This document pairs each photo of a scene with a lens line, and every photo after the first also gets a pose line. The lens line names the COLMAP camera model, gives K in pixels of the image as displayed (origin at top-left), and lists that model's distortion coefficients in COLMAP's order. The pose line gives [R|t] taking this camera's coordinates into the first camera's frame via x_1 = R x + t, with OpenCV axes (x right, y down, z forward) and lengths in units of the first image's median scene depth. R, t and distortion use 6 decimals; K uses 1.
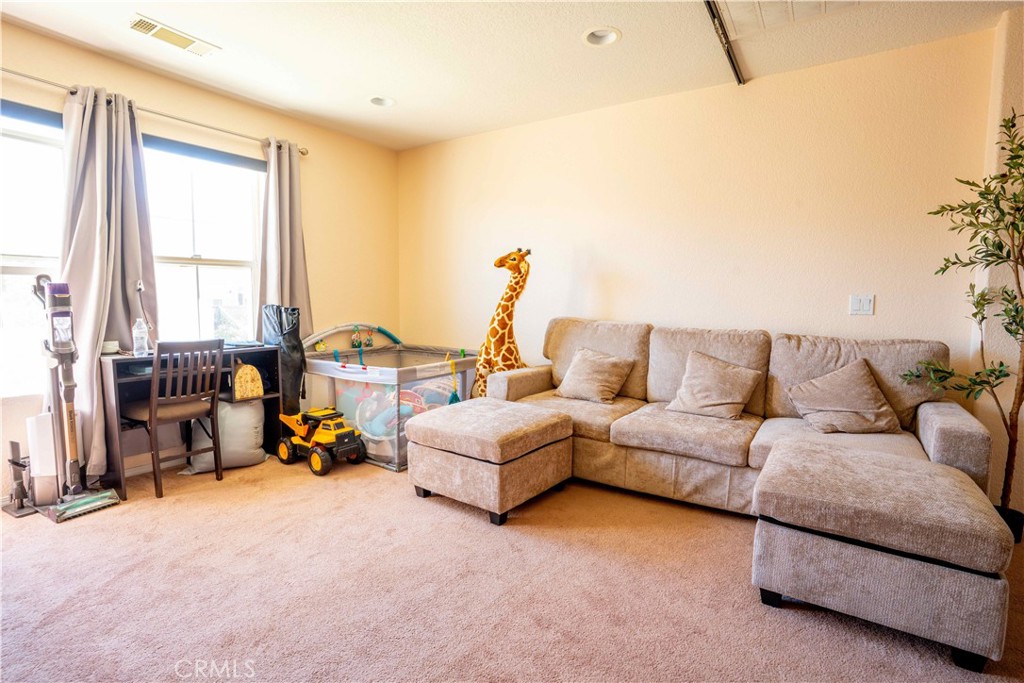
lens RADIAL K [[505.6, 0, 512.0], [0, 505.6, 341.5], [0, 0, 1]] dist [-0.084808, 0.041650]
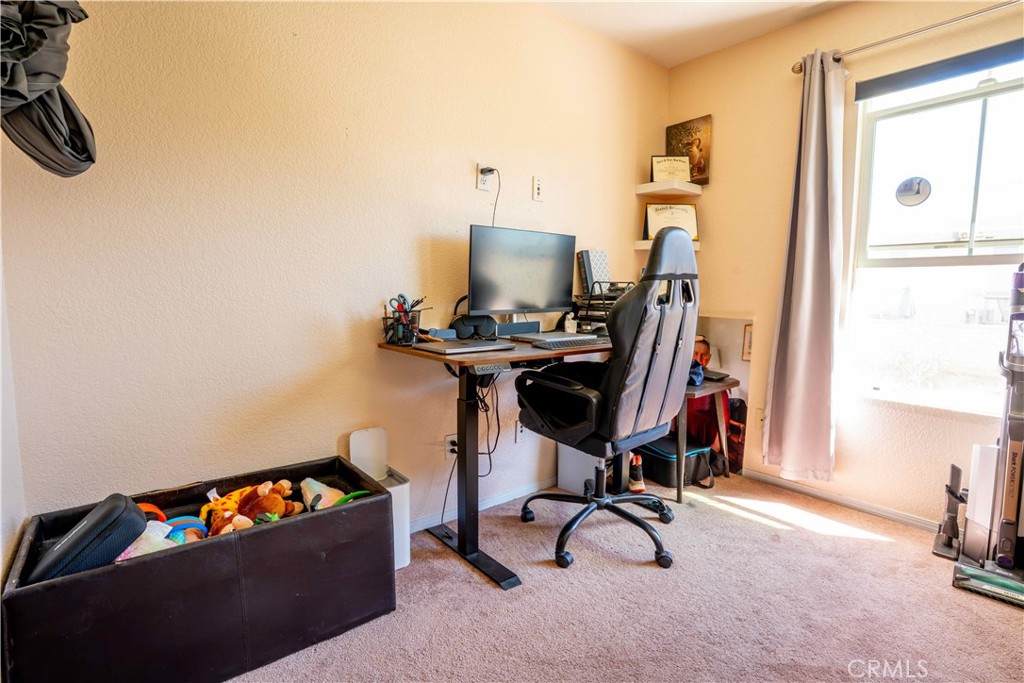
lens RADIAL K [[505.6, 0, 512.0], [0, 505.6, 341.5], [0, 0, 1]] dist [-0.084808, 0.041650]
pose [[-0.285868, 0.093149, -0.953731, -0.038120], [-0.091365, 0.988081, 0.123889, -0.037703], [0.953903, 0.122554, -0.273950, 0.462467]]
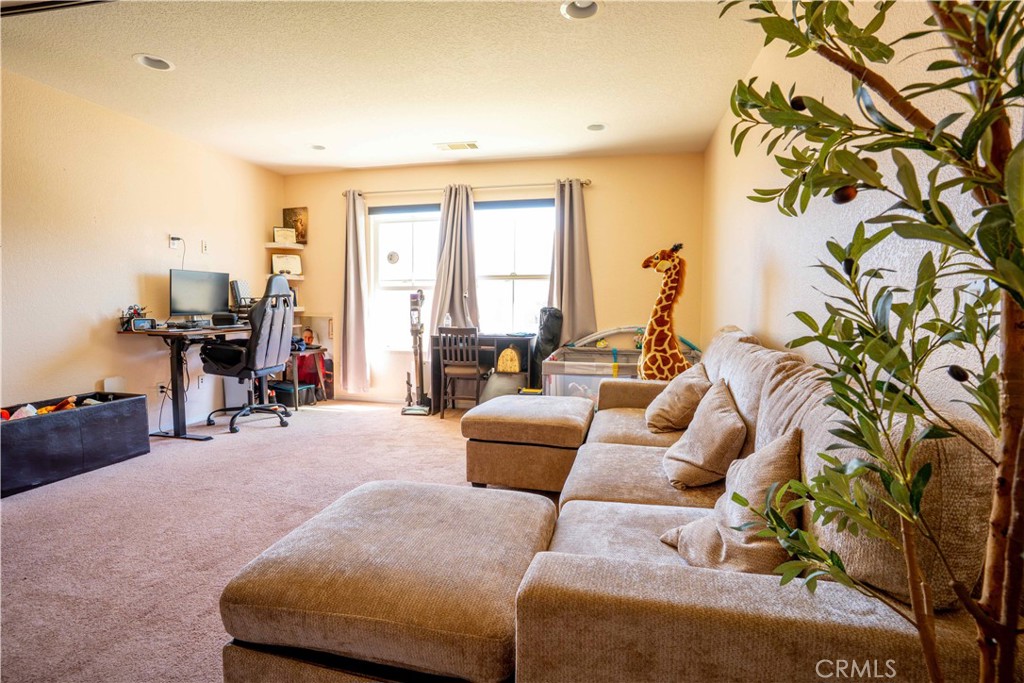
lens RADIAL K [[505.6, 0, 512.0], [0, 505.6, 341.5], [0, 0, 1]] dist [-0.084808, 0.041650]
pose [[0.358340, 0.066108, -0.931248, 1.058123], [-0.082520, 0.995828, 0.038939, -0.039495], [0.929937, 0.062894, 0.362300, 0.613805]]
